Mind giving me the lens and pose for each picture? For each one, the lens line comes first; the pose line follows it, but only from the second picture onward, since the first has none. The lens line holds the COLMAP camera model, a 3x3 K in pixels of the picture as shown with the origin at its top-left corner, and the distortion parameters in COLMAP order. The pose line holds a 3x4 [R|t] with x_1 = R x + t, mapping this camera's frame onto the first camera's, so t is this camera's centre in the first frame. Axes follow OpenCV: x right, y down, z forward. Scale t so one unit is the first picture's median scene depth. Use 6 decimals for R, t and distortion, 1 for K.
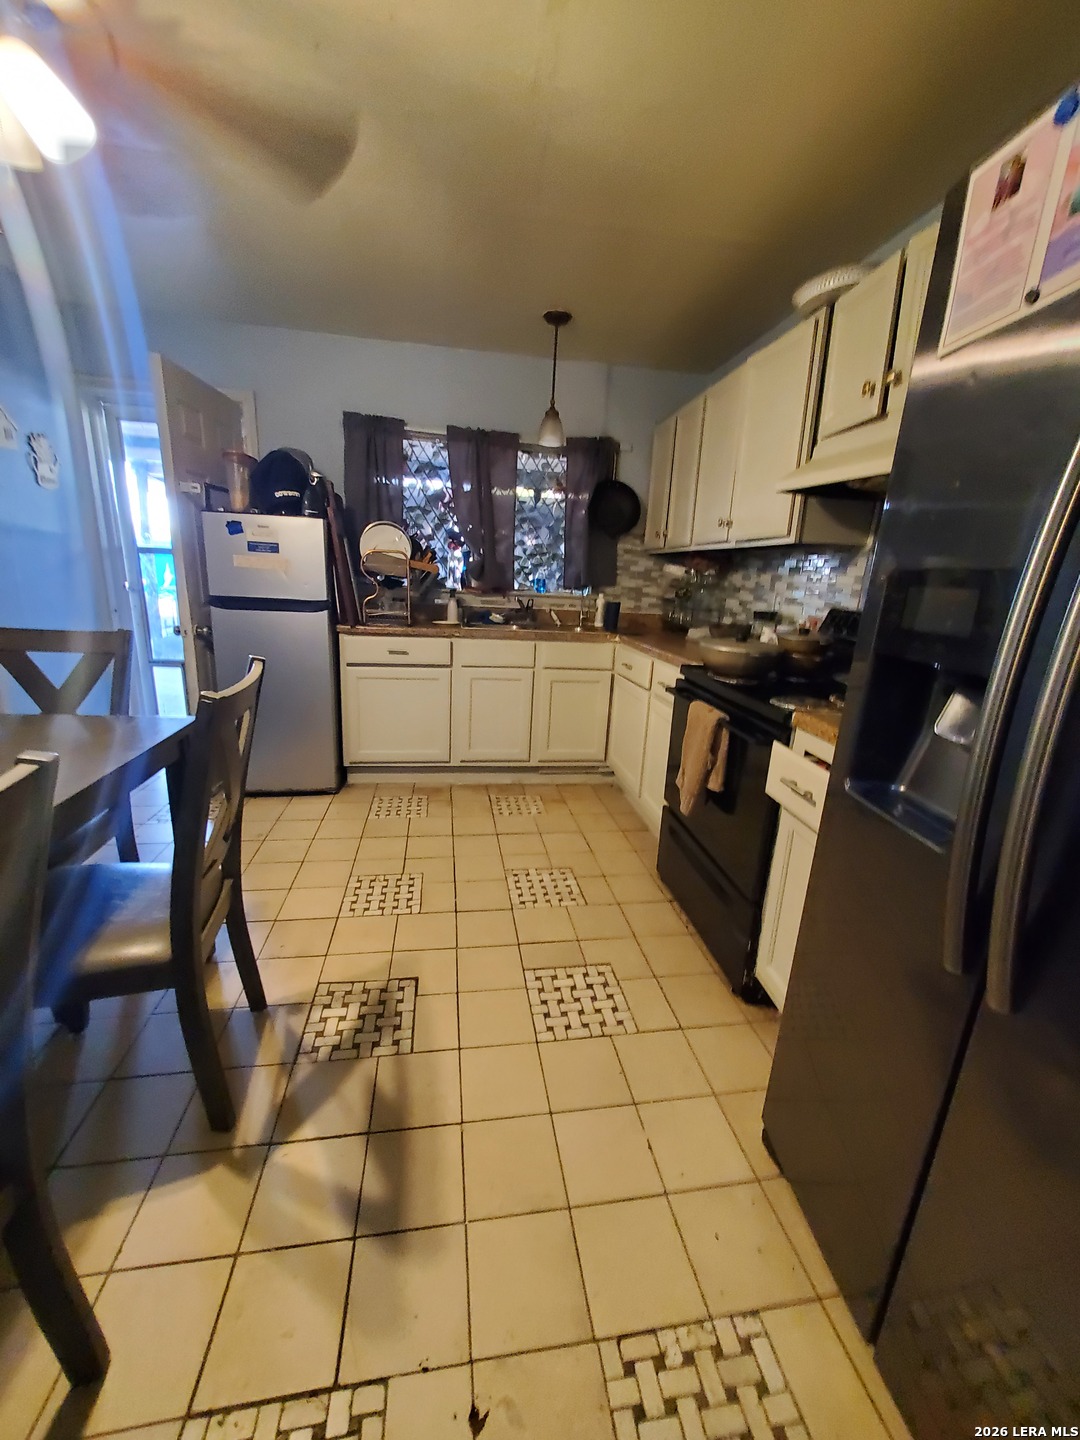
lens RADIAL K [[566.9, 0, 544.1], [0, 566.9, 719.0], [0, 0, 1]] dist [0.003699, -0.000430]
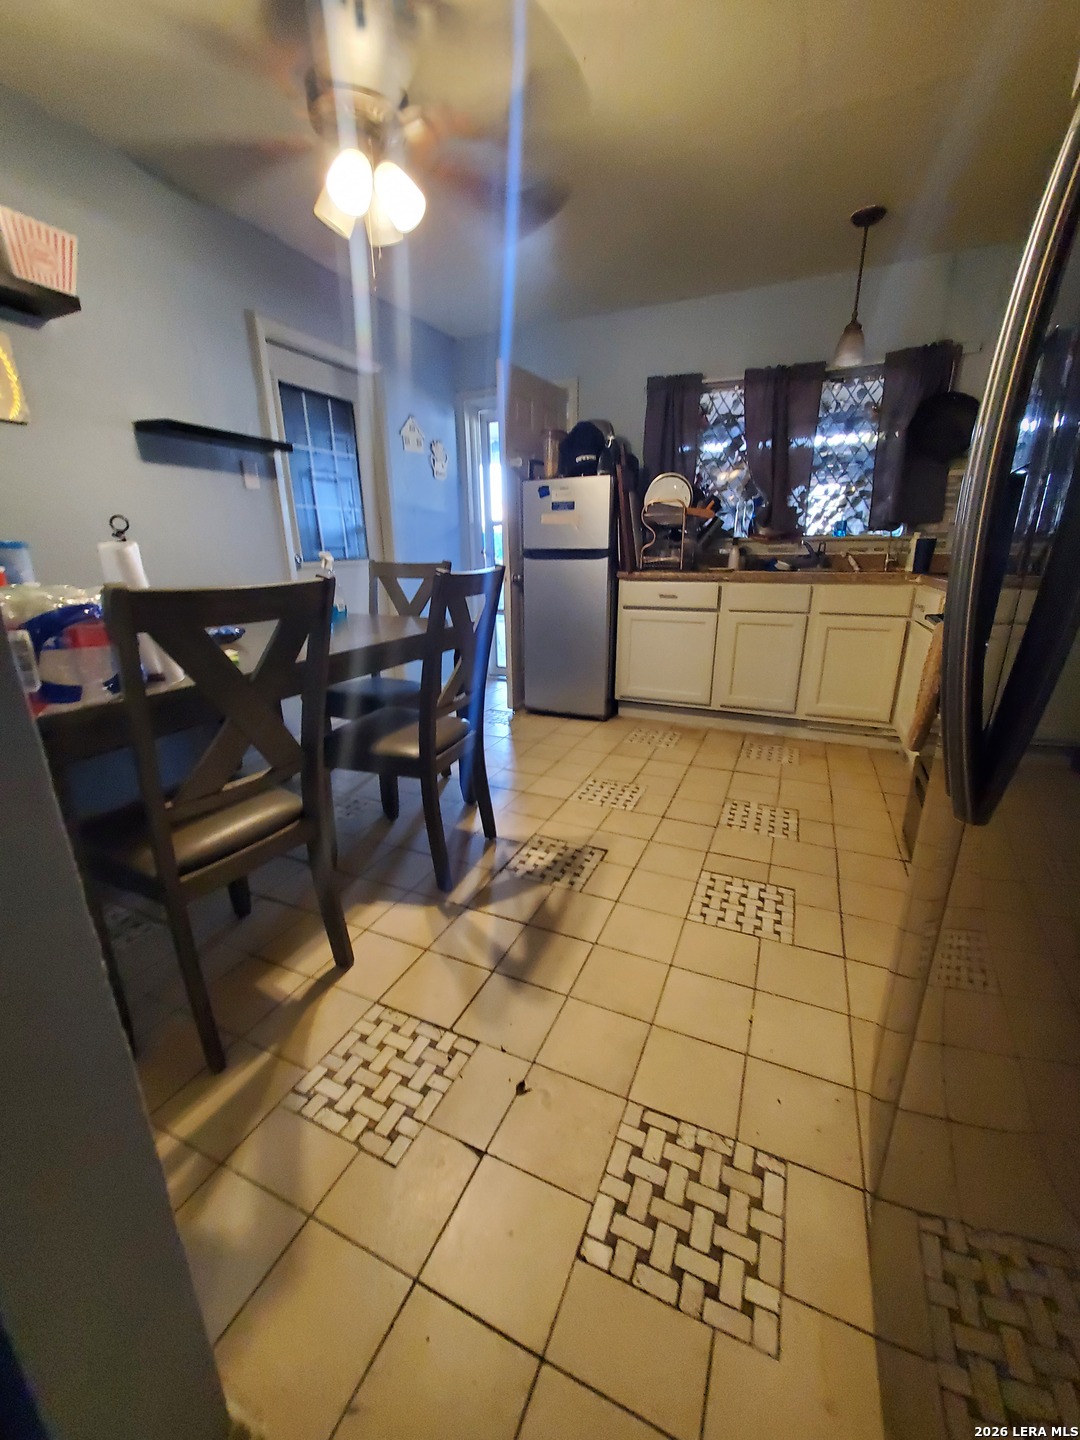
lens RADIAL K [[566.9, 0, 544.1], [0, 566.9, 719.0], [0, 0, 1]] dist [0.003699, -0.000430]
pose [[0.833818, 0.105186, -0.541926, 0.159904], [-0.090481, 0.994444, 0.053802, 0.080869], [0.544575, 0.004173, 0.838702, -0.028858]]
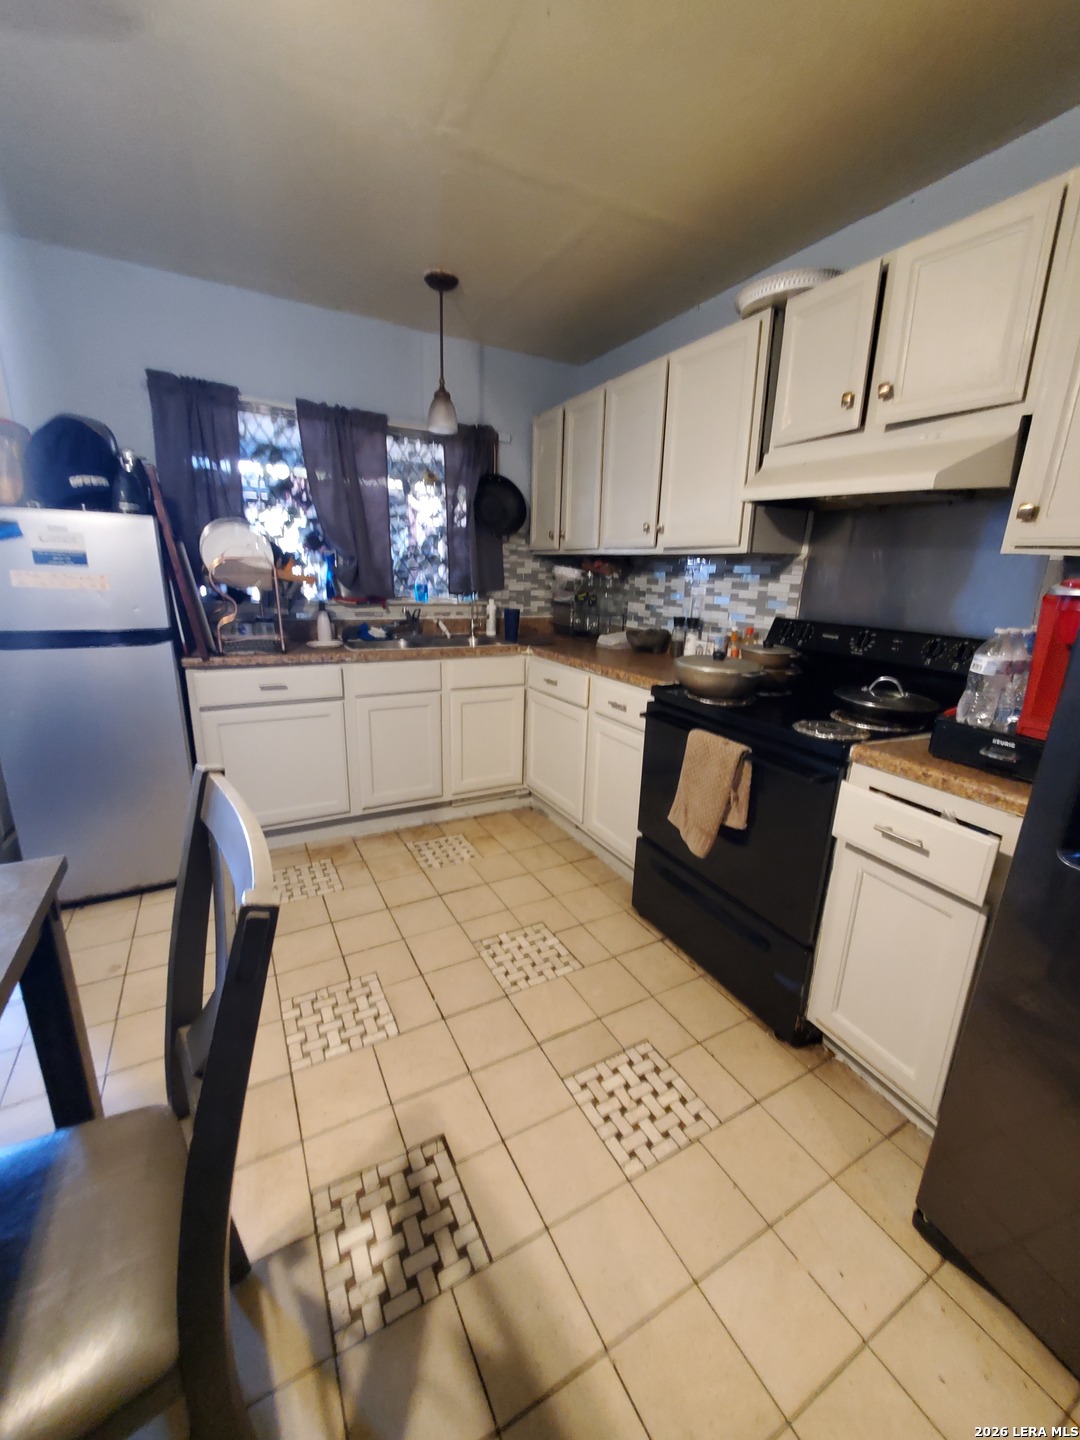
lens RADIAL K [[567.1, 0, 544.0], [0, 567.1, 721.0], [0, 0, 1]] dist [0.003394, 0.000011]
pose [[0.942403, -0.102503, 0.318386, -0.166229], [0.094804, 0.994707, 0.039628, -0.069803], [-0.320763, -0.007161, 0.947132, 0.138049]]
